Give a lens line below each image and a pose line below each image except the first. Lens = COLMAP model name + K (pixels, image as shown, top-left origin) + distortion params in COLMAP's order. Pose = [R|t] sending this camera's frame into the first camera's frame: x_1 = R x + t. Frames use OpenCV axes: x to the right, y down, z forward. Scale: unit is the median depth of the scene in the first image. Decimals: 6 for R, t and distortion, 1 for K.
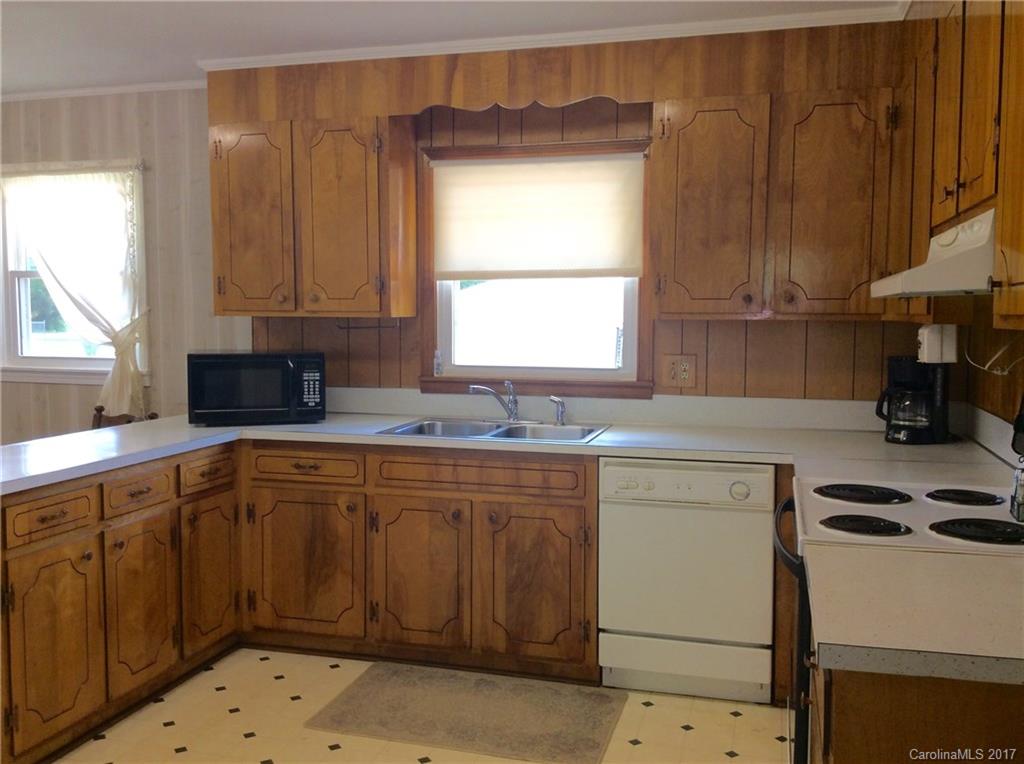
lens RADIAL K [[935.1, 0, 512.0], [0, 935.1, 382.0], [0, 0, 1]] dist [0.167183, -0.300494]
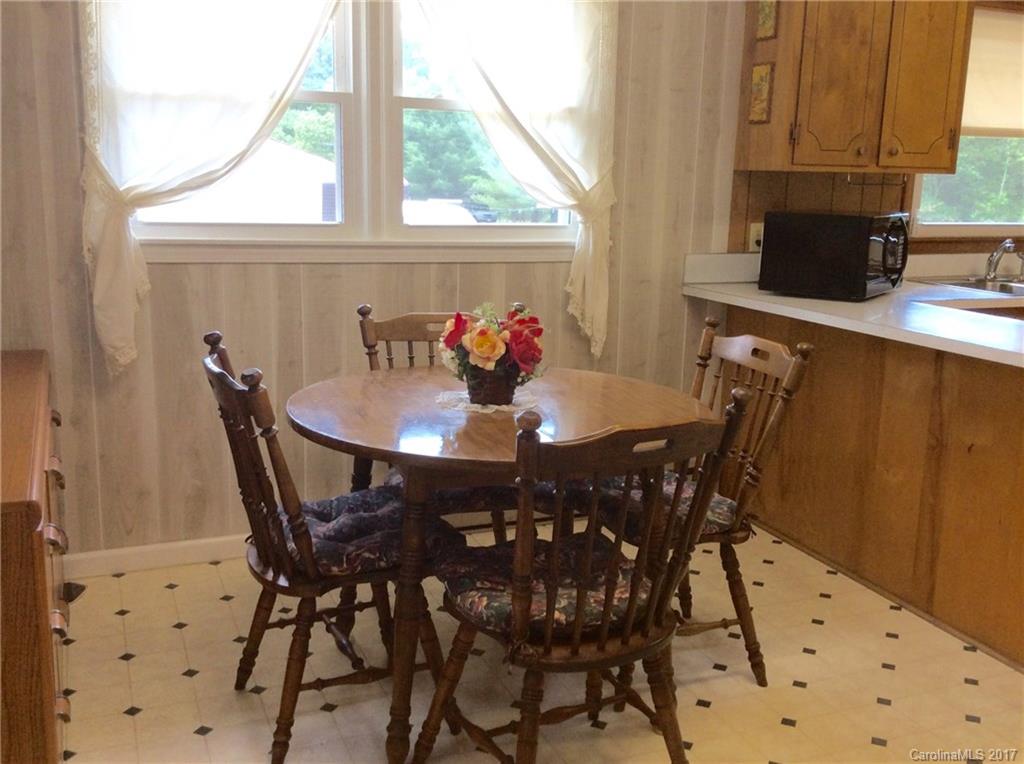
lens RADIAL K [[952.5, 0, 512.0], [0, 952.5, 382.0], [0, 0, 1]] dist [0.000834, -0.013876]
pose [[0.801227, -0.114923, 0.587220, -1.074476], [0.031977, 0.988204, 0.149768, -0.020132], [-0.597505, -0.101220, 0.795451, 0.480521]]
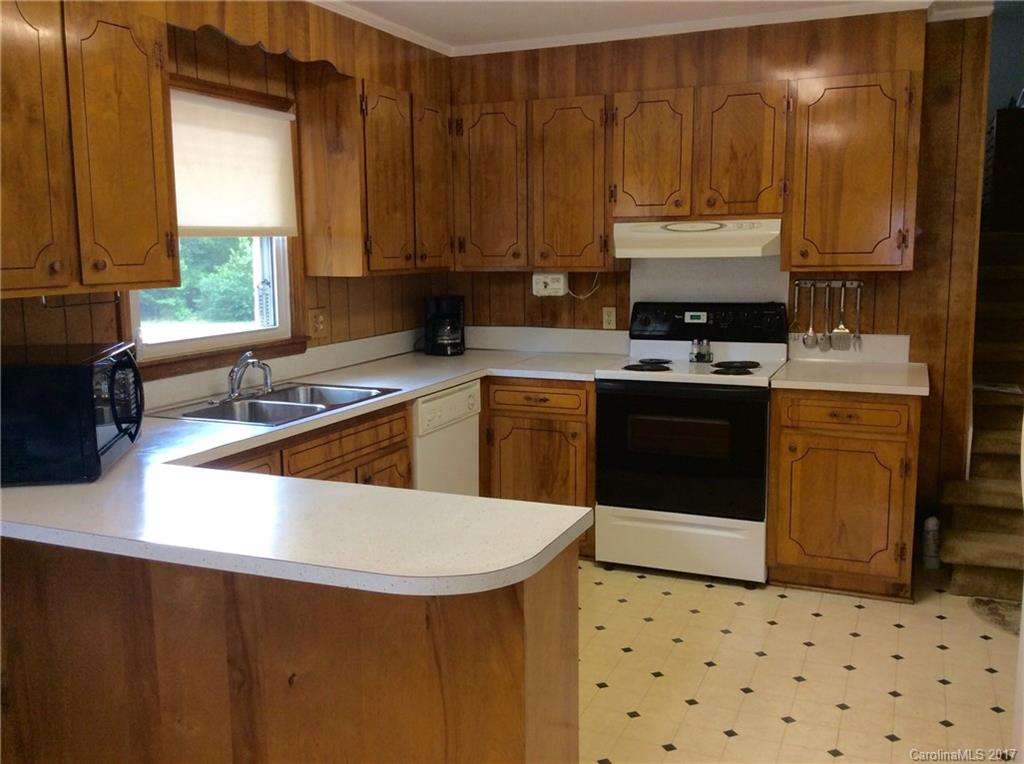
lens RADIAL K [[935.1, 0, 512.0], [0, 935.1, 382.0], [0, 0, 1]] dist [0.167183, -0.300494]
pose [[0.128302, -0.149051, 0.980471, -0.872038], [0.089416, 0.986354, 0.138244, -0.075606], [-0.987696, 0.069933, 0.139878, 0.625261]]
